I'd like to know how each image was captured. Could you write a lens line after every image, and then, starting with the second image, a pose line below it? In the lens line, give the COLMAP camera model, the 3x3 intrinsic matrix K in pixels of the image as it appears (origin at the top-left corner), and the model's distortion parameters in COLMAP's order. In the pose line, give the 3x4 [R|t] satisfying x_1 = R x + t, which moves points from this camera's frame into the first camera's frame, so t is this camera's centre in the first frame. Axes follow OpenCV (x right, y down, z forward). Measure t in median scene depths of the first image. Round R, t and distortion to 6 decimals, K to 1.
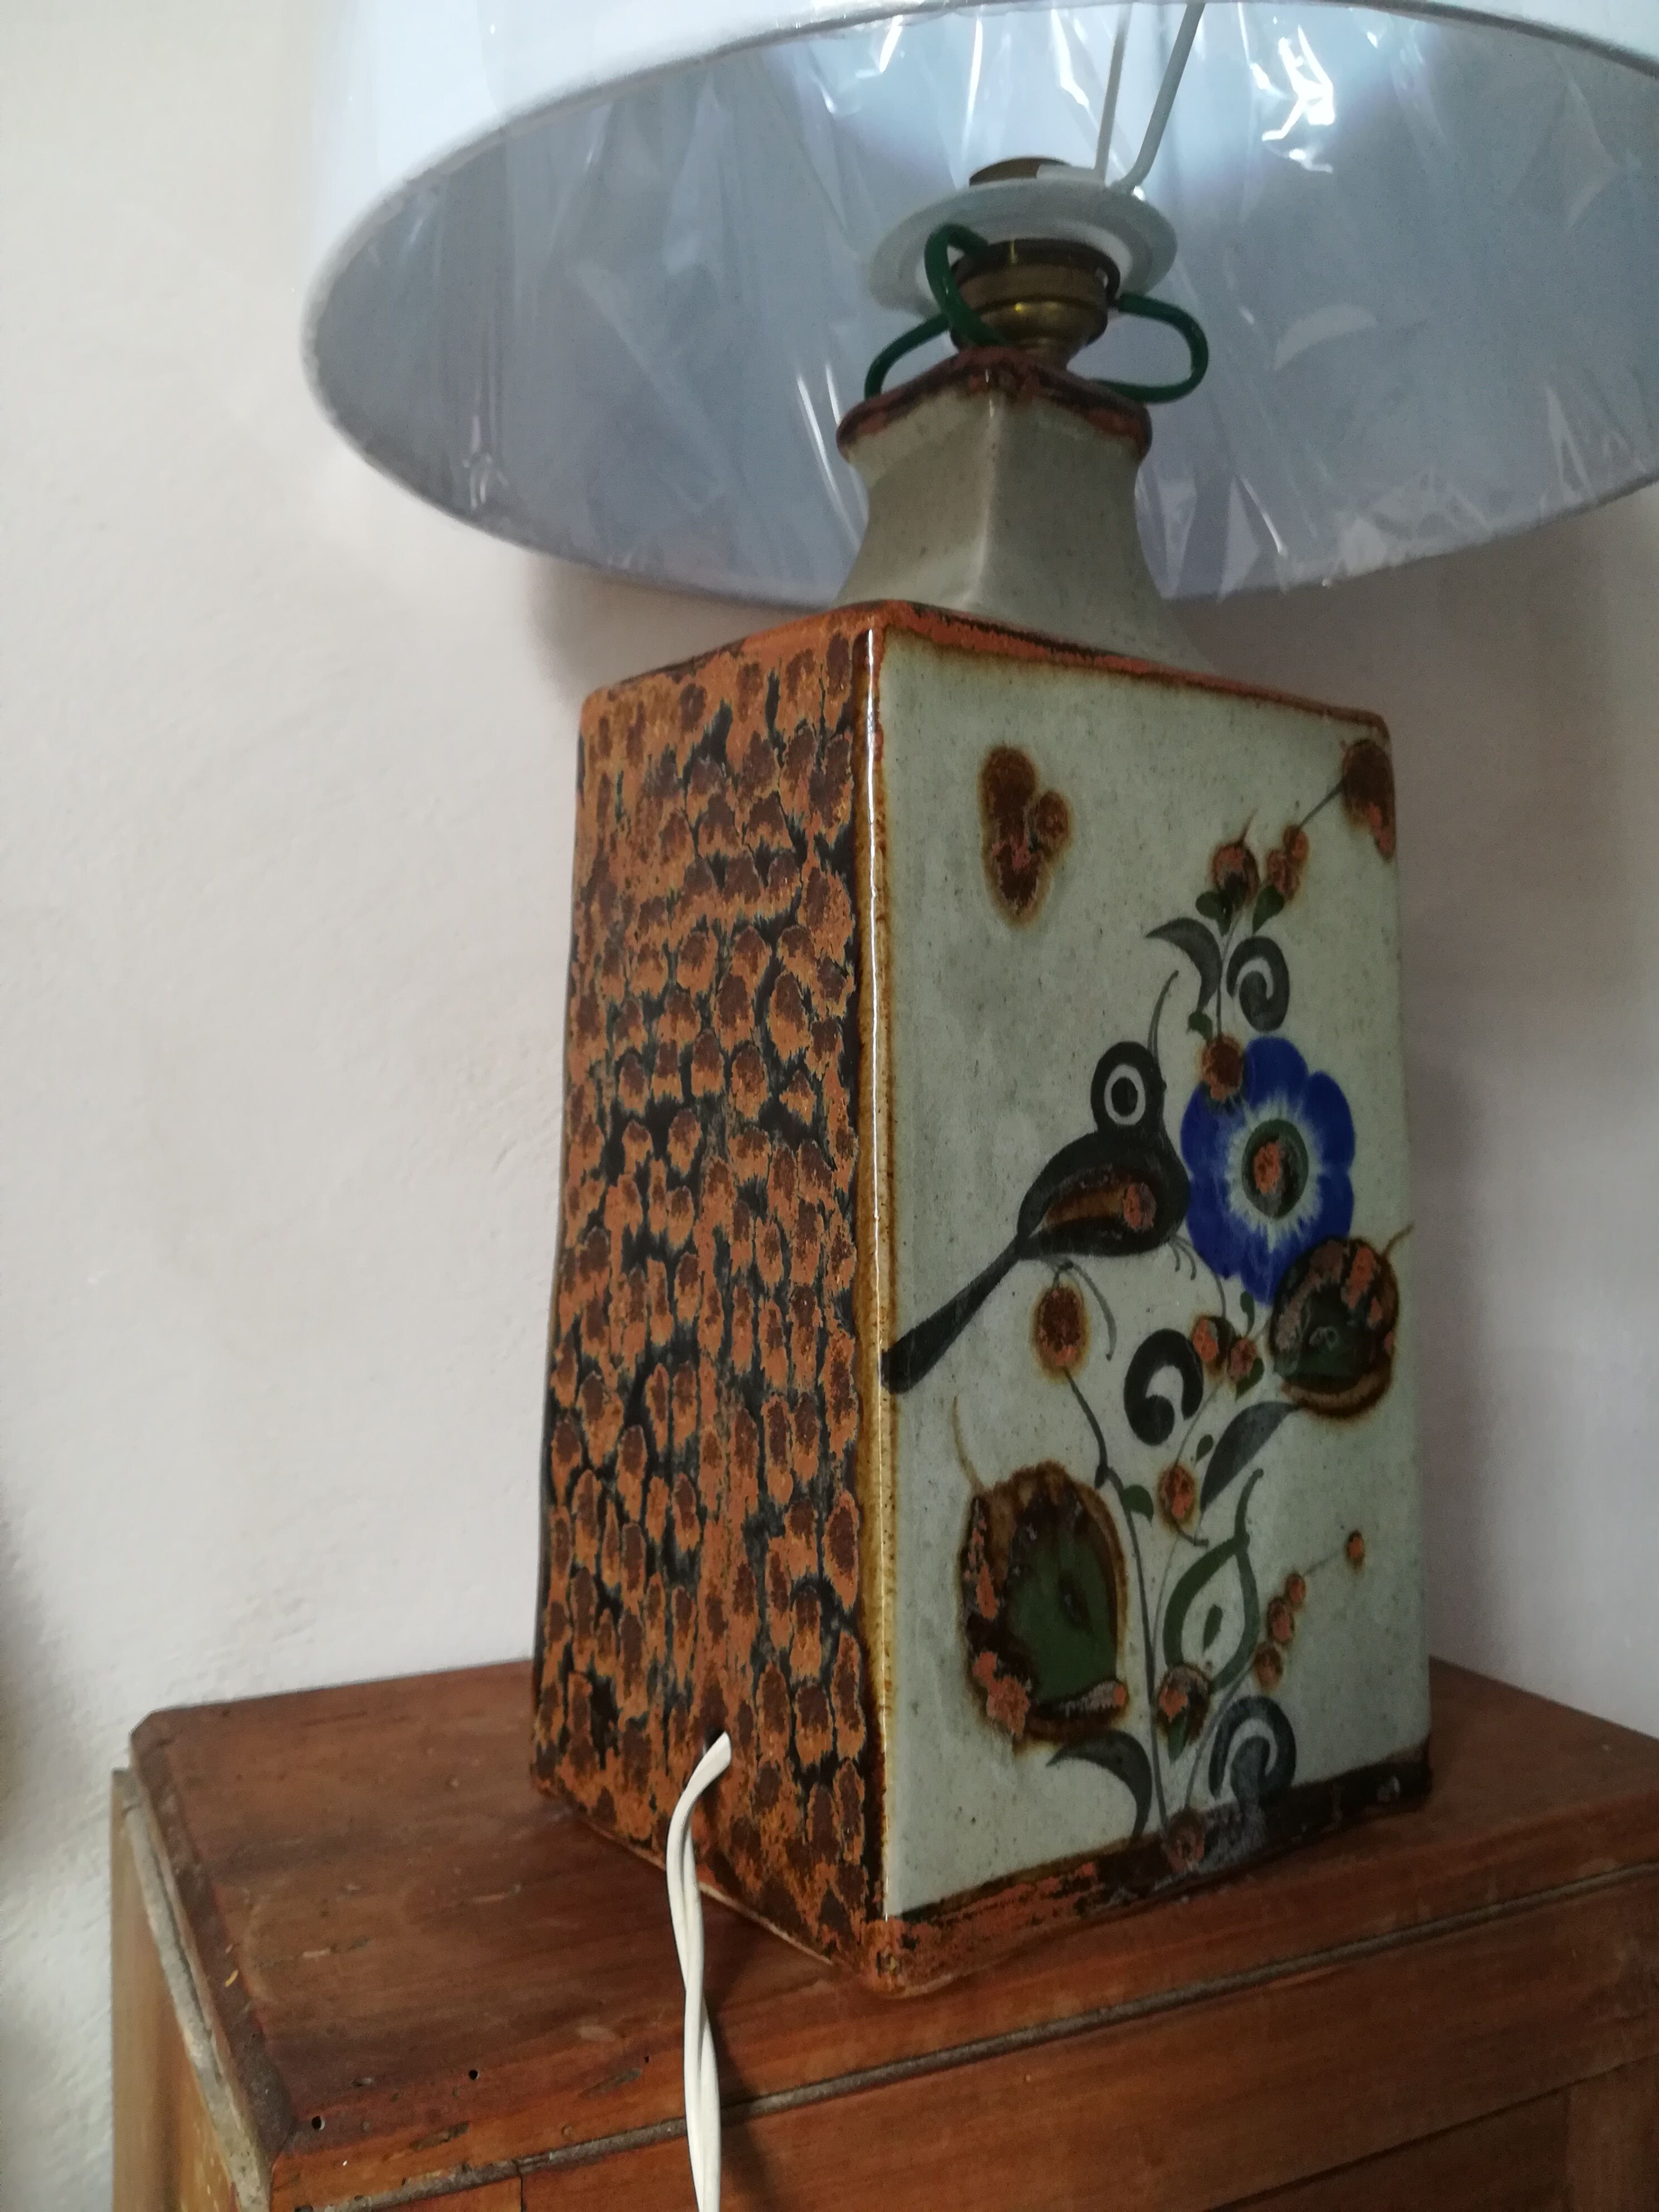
lens RADIAL K [[1739.5, 0, 829.5], [0, 1739.5, 1106.0], [0, 0, 1]] dist [0.042962, -0.080403]
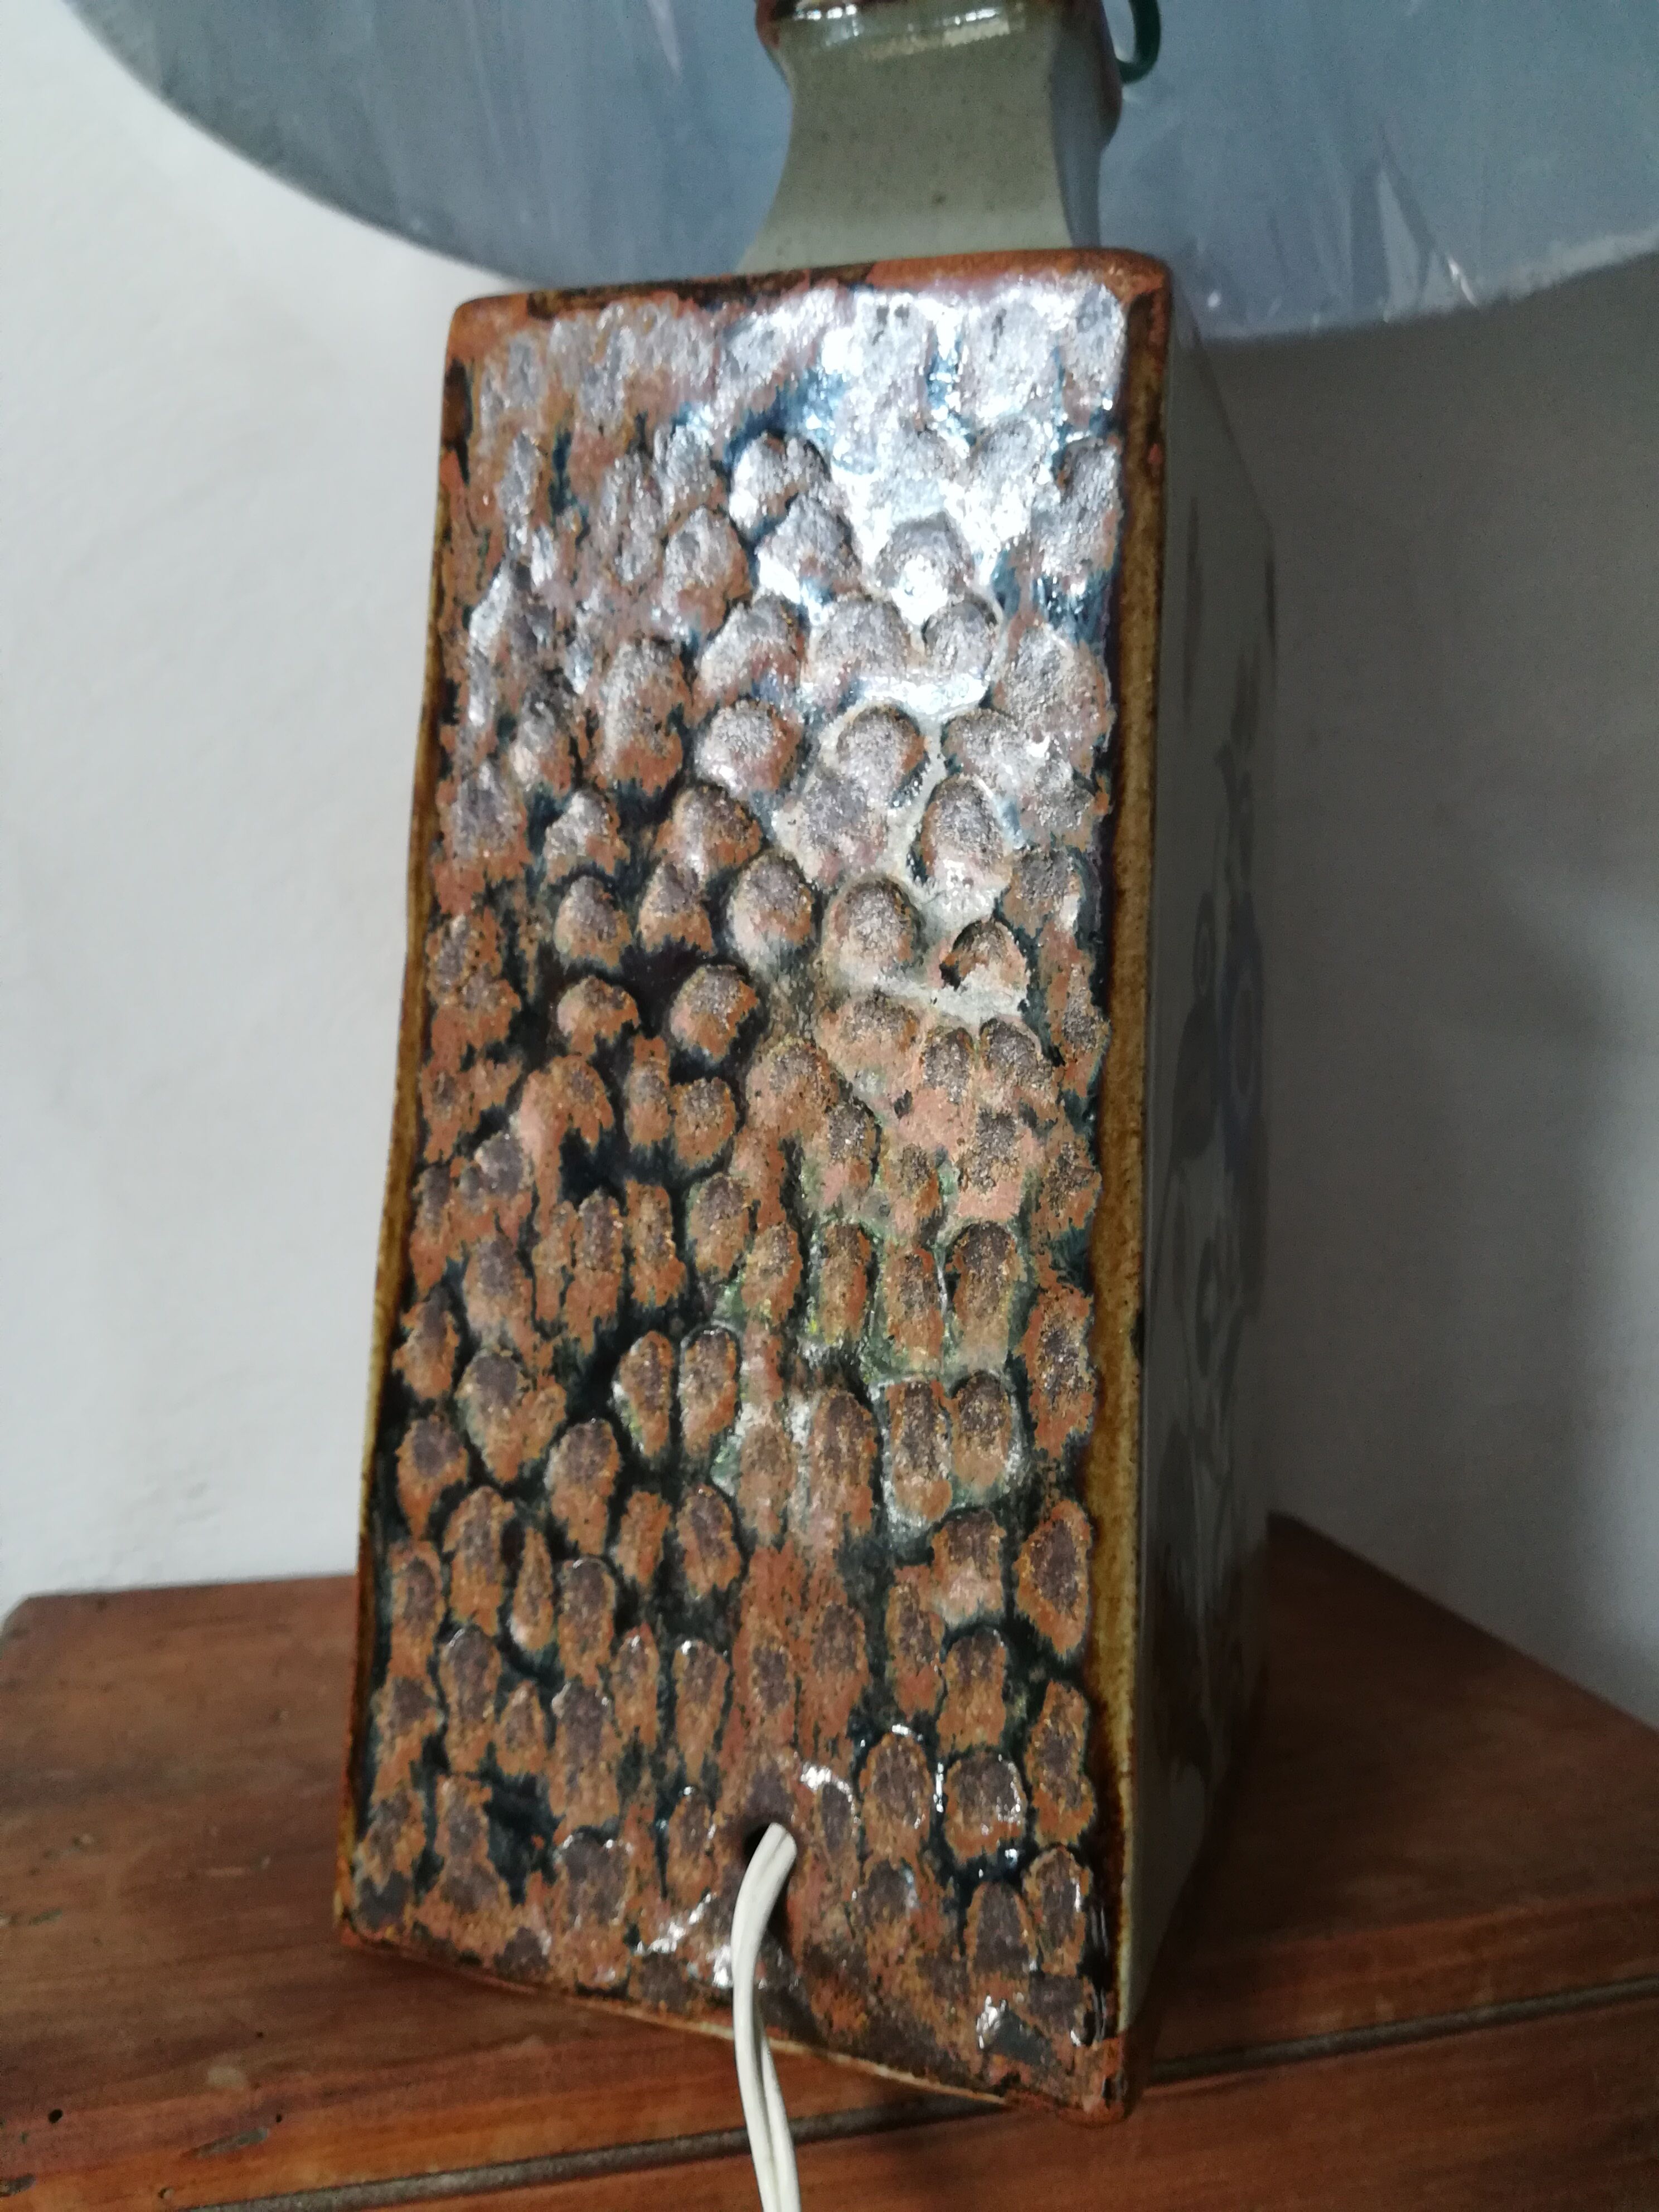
lens RADIAL K [[1739.5, 0, 829.5], [0, 1739.5, 1106.0], [0, 0, 1]] dist [0.042962, -0.080403]
pose [[0.848890, -0.025152, 0.527970, -0.397039], [-0.034657, 0.994069, 0.103080, -0.014616], [-0.527432, -0.105801, 0.842984, 0.387409]]
